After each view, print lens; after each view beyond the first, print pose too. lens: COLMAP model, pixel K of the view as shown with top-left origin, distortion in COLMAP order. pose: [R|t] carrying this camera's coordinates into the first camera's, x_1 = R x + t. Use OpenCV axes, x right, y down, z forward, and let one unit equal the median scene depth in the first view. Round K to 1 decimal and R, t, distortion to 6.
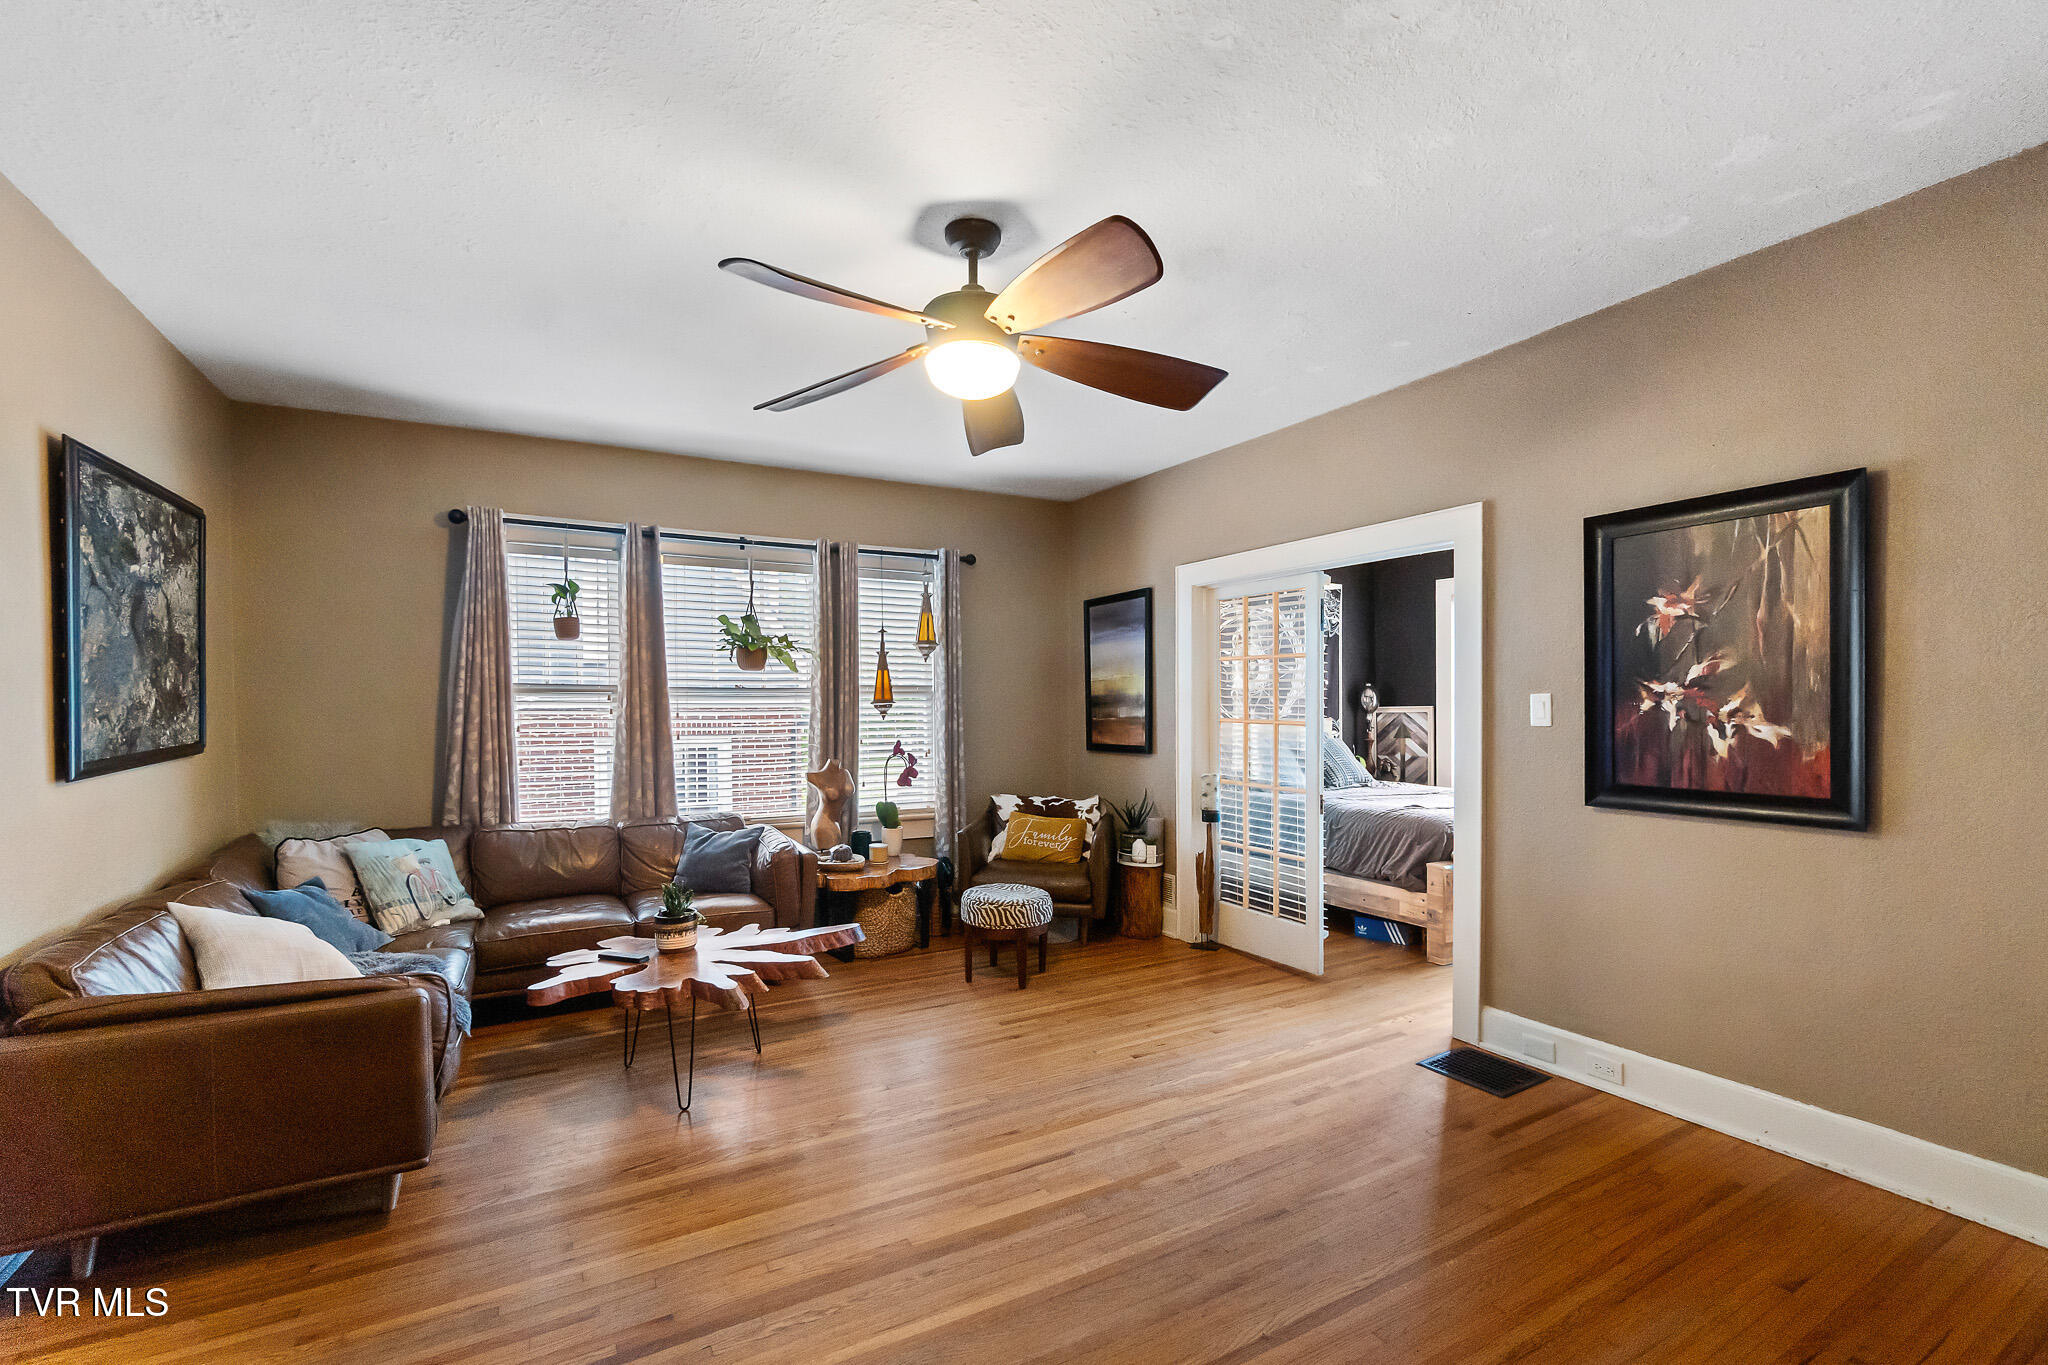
lens RADIAL K [[895.0, 0, 1031.3], [0, 895.0, 716.6], [0, 0, 1]] dist [-0.001607, -0.000182]
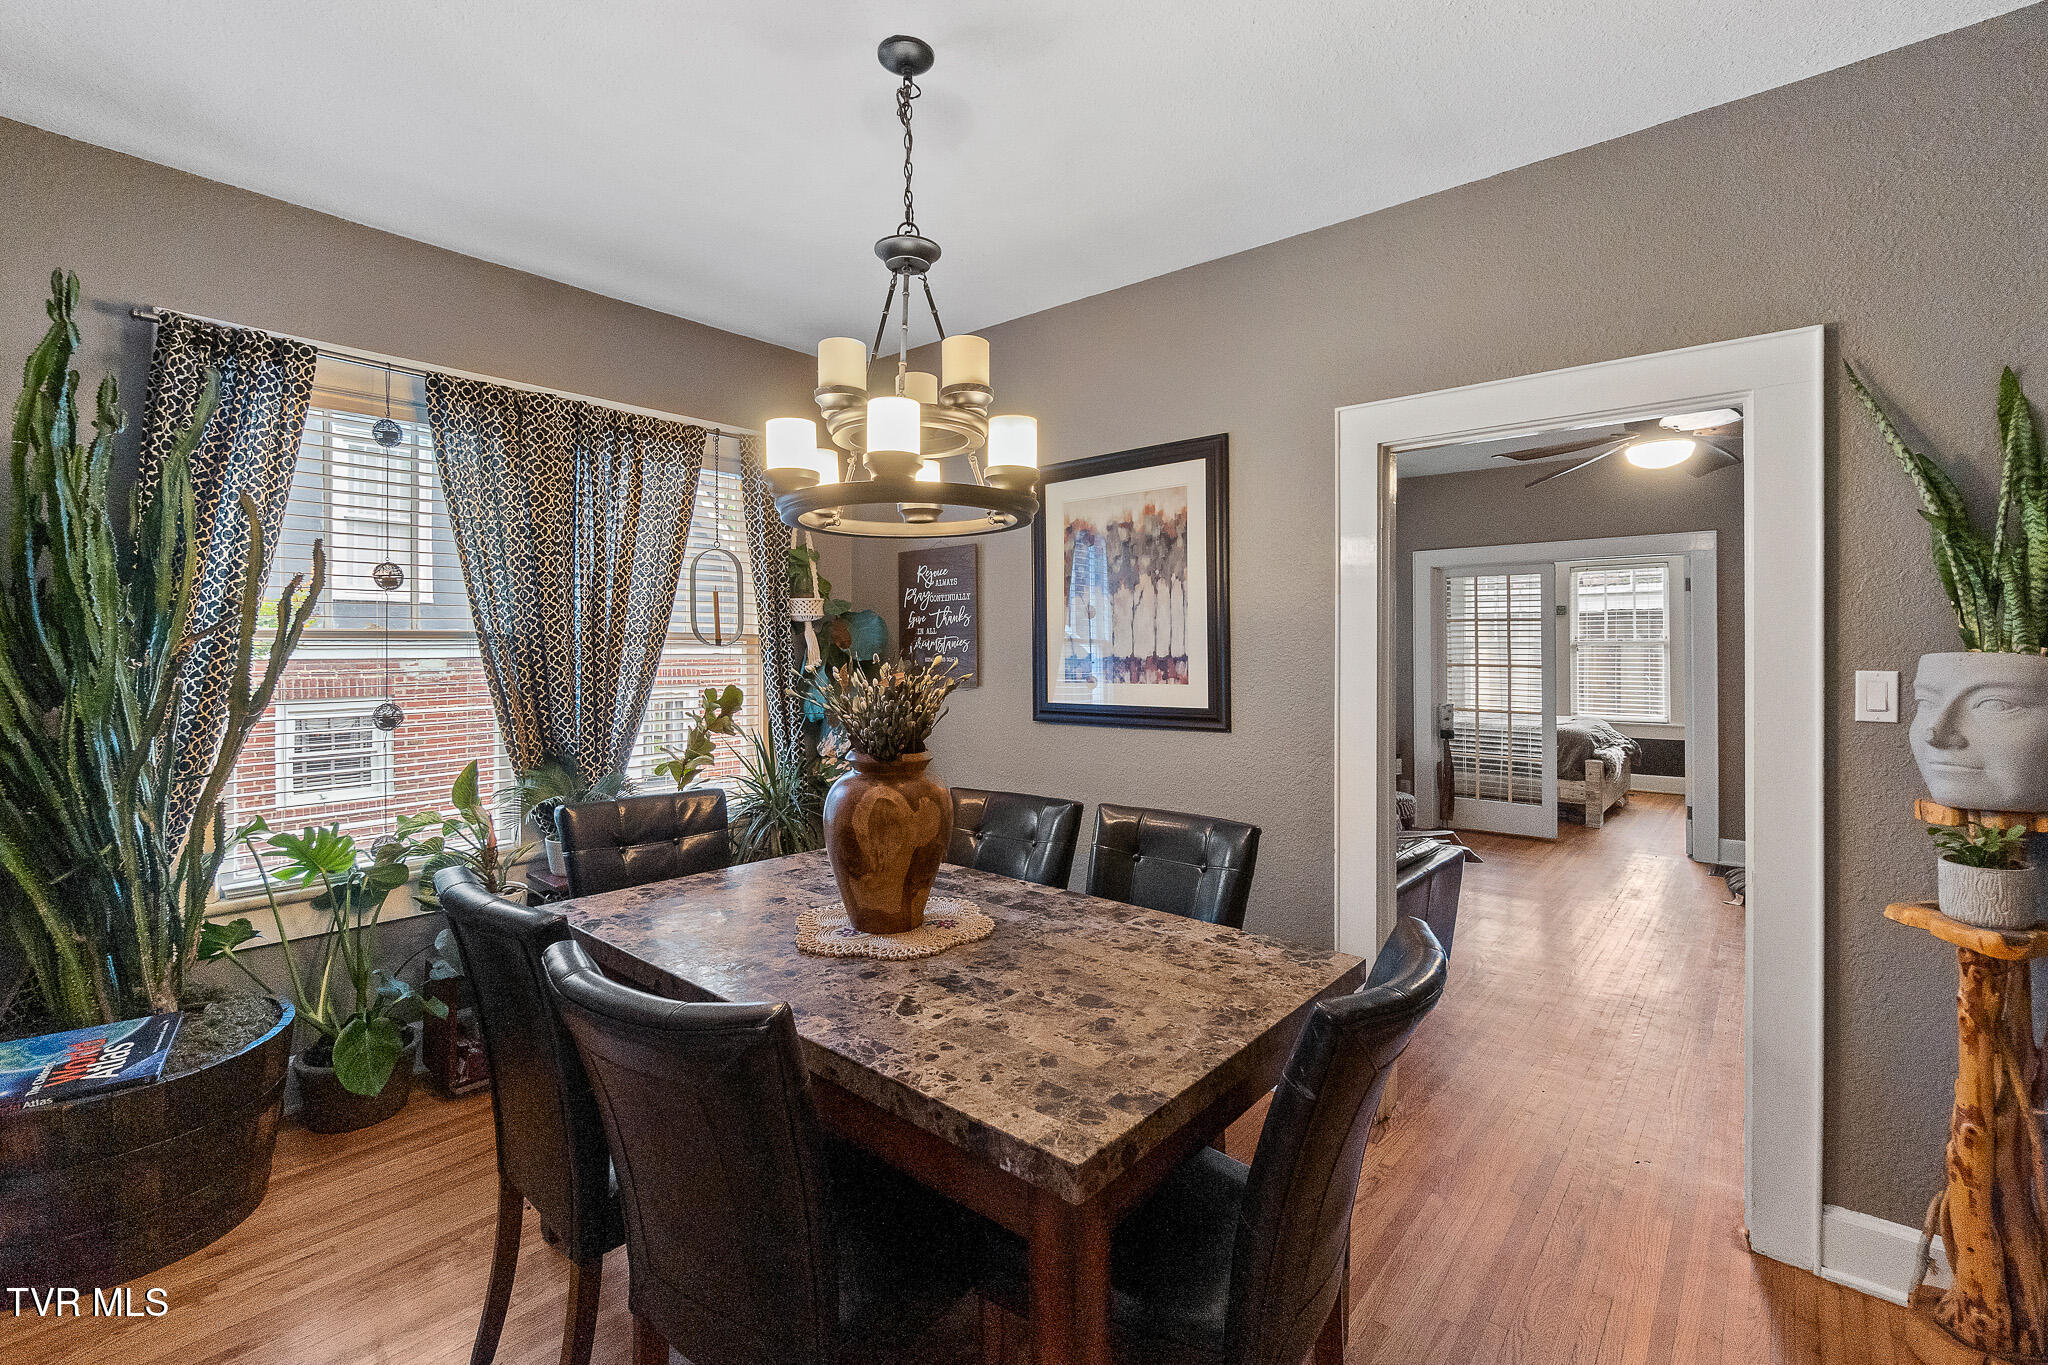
lens RADIAL K [[887.2, 0, 1026.6], [0, 887.2, 664.2], [0, 0, 1]] dist [-0.001310, -0.000090]
pose [[0.941035, -0.006530, 0.338246, -0.961088], [0.008746, 0.999949, -0.005028, 0.003725], [-0.338196, 0.007690, 0.941044, -0.075366]]
